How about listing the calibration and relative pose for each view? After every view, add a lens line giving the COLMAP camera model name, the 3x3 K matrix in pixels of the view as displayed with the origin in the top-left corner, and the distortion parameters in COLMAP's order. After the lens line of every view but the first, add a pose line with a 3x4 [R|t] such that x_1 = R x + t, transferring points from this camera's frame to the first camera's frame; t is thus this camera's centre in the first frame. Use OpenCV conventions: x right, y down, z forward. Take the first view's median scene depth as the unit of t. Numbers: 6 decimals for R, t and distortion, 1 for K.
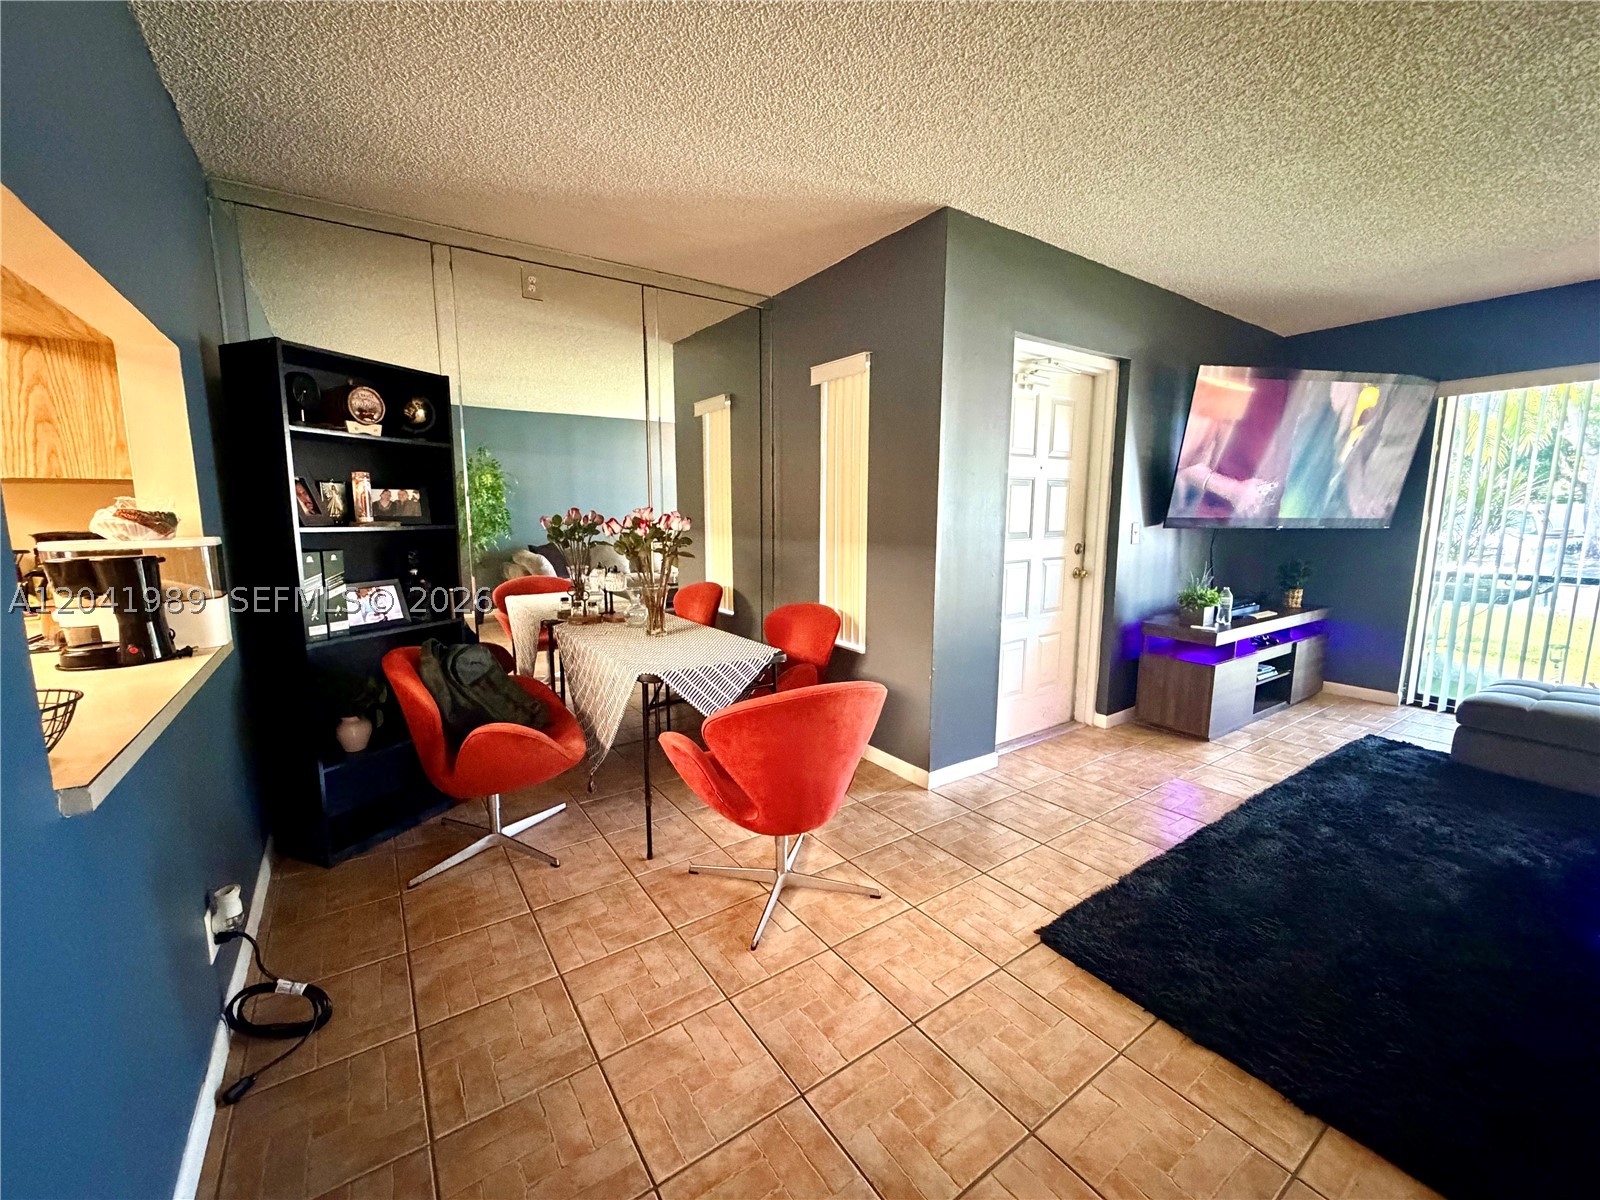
lens RADIAL K [[639.8, 0, 795.2], [0, 639.8, 601.2], [0, 0, 1]] dist [0.000600, -0.000112]
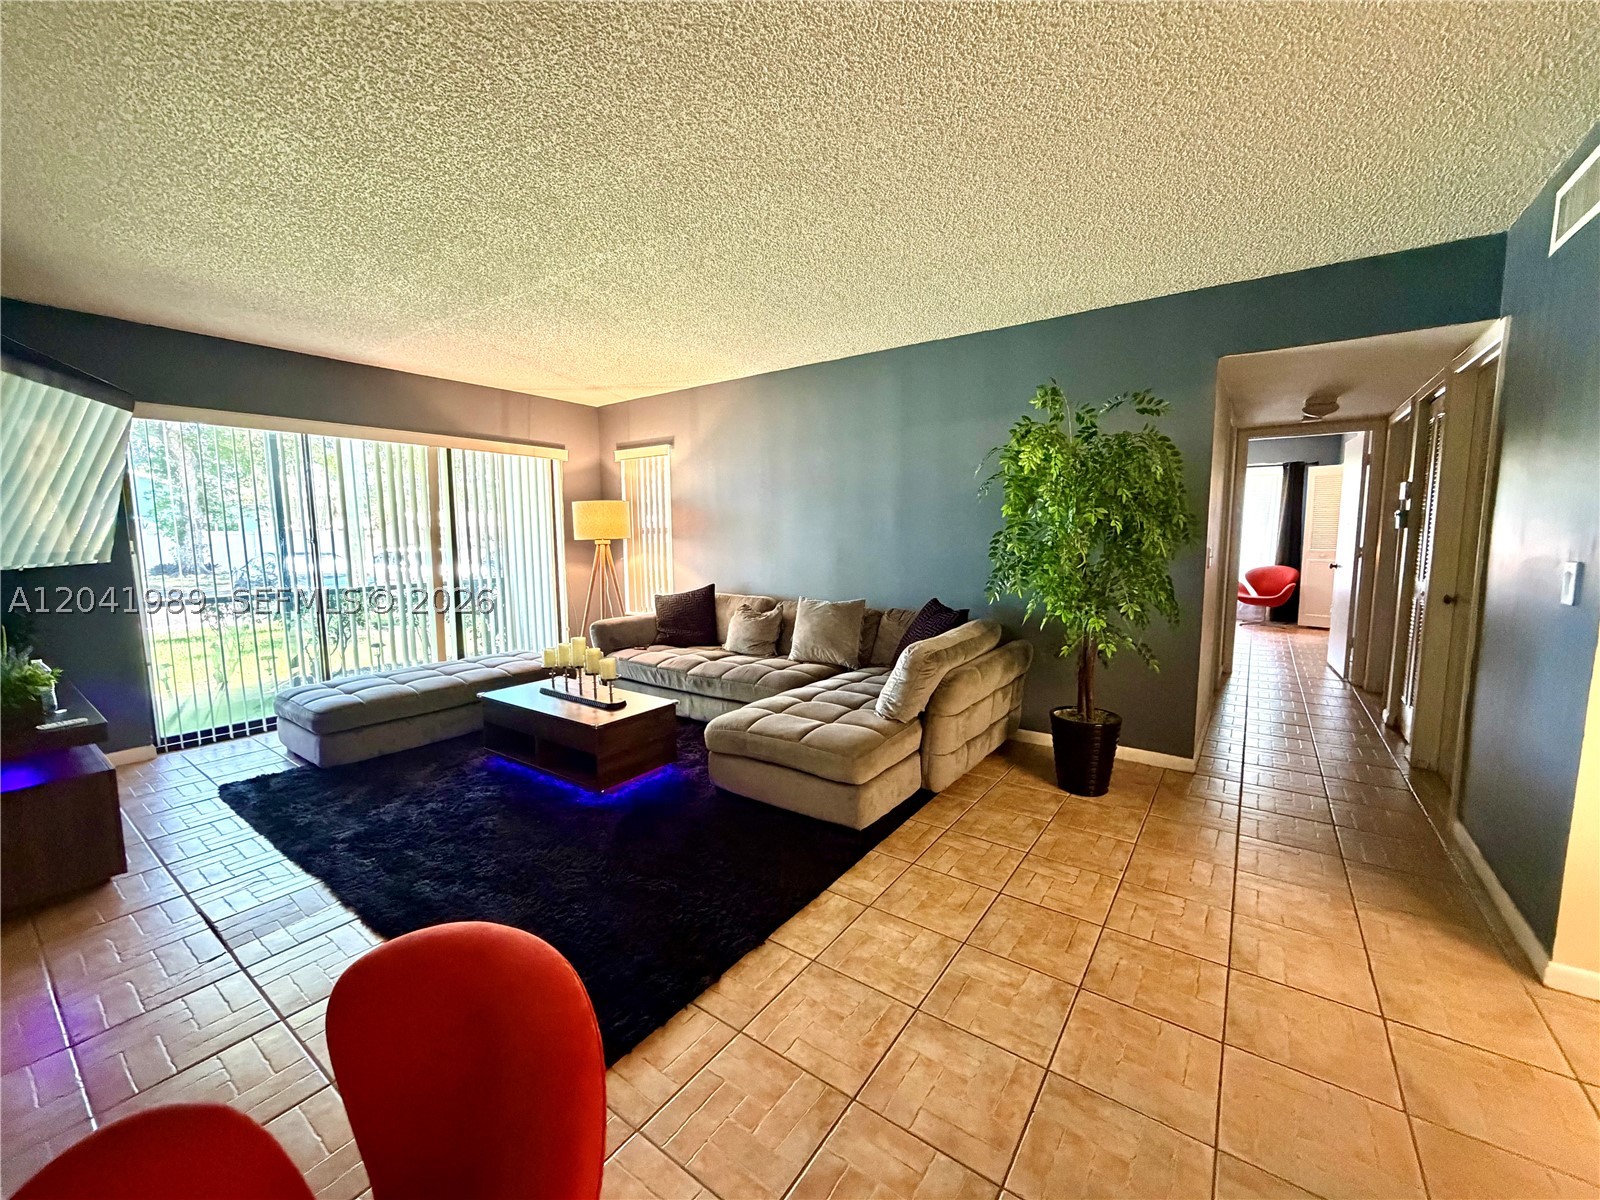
lens RADIAL K [[639.8, 0, 795.9], [0, 639.8, 600.1], [0, 0, 1]] dist [0.000600, -0.000112]
pose [[-0.341195, -0.097223, 0.934951, -0.242194], [0.139366, 0.978412, 0.152602, -0.087642], [-0.929604, 0.182368, -0.320280, 0.571056]]
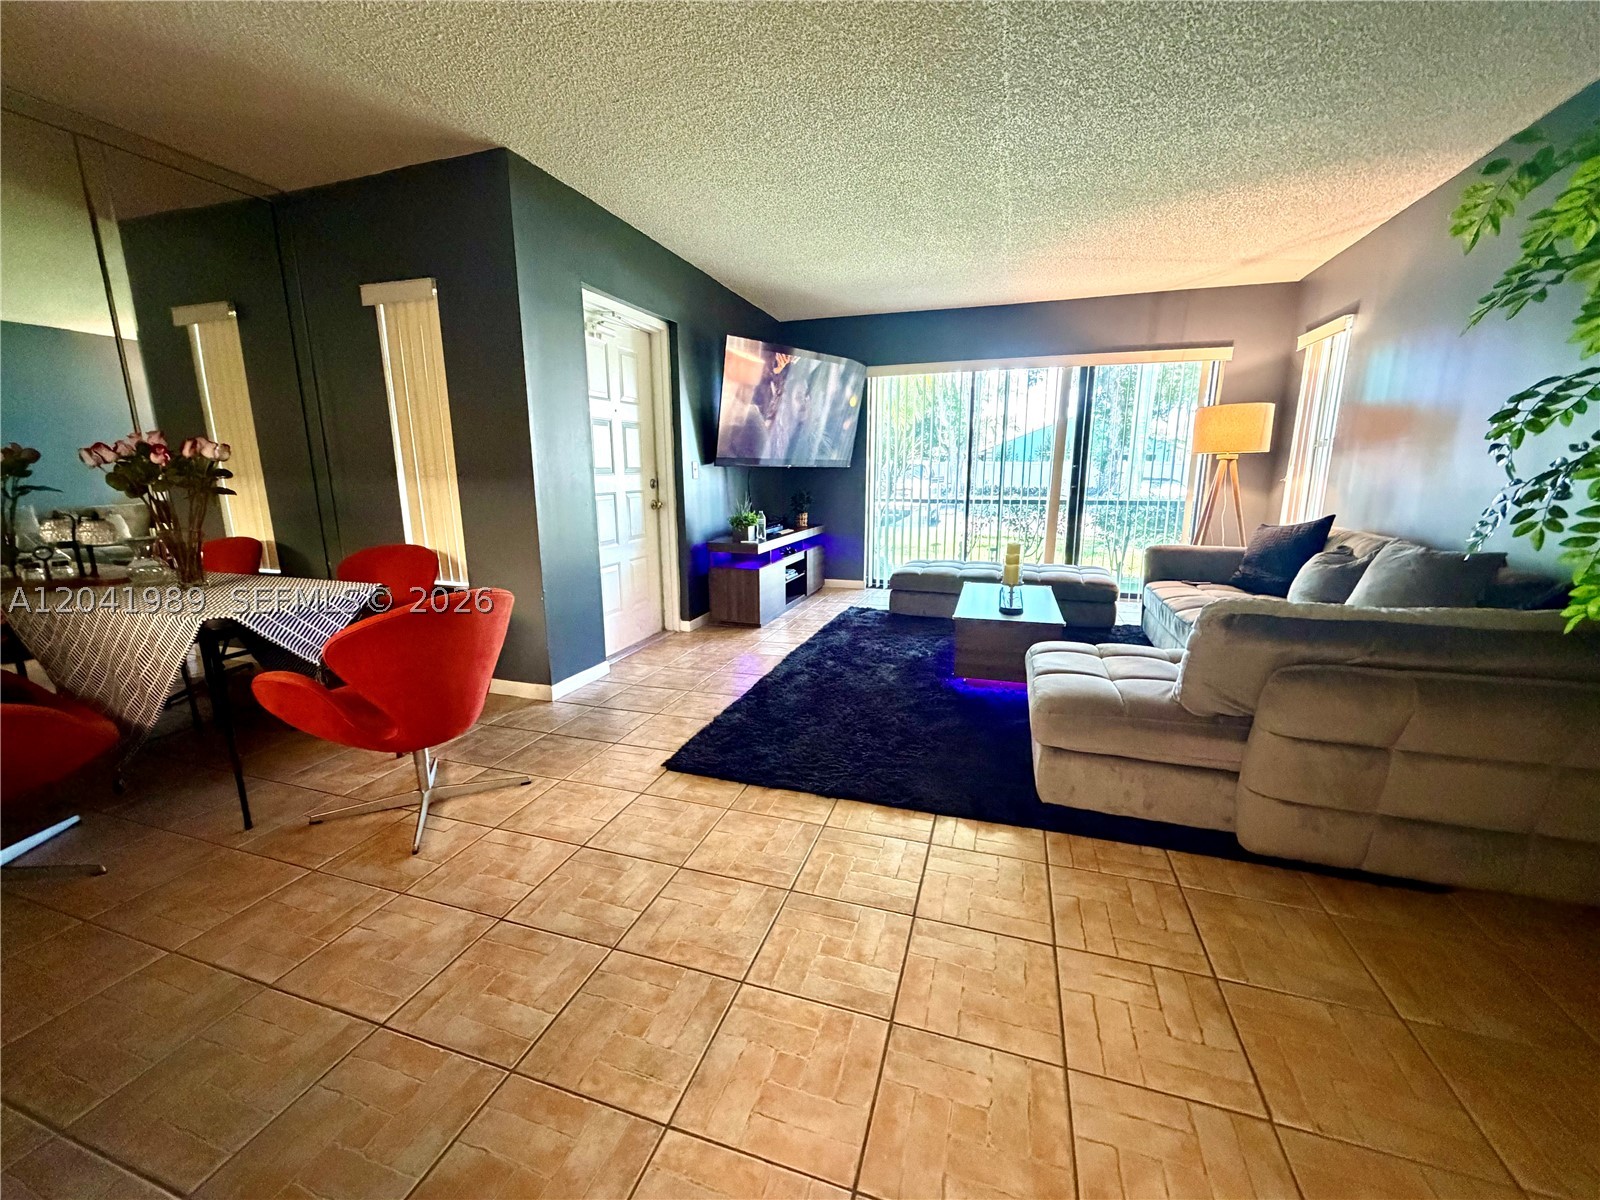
lens RADIAL K [[639.8, 0, 796.1], [0, 639.8, 601.1], [0, 0, 1]] dist [0.000600, -0.000112]
pose [[0.796619, -0.125033, 0.591409, -0.085657], [0.089113, 0.991975, 0.089686, 0.061389], [-0.597877, -0.018743, 0.801369, -0.124681]]
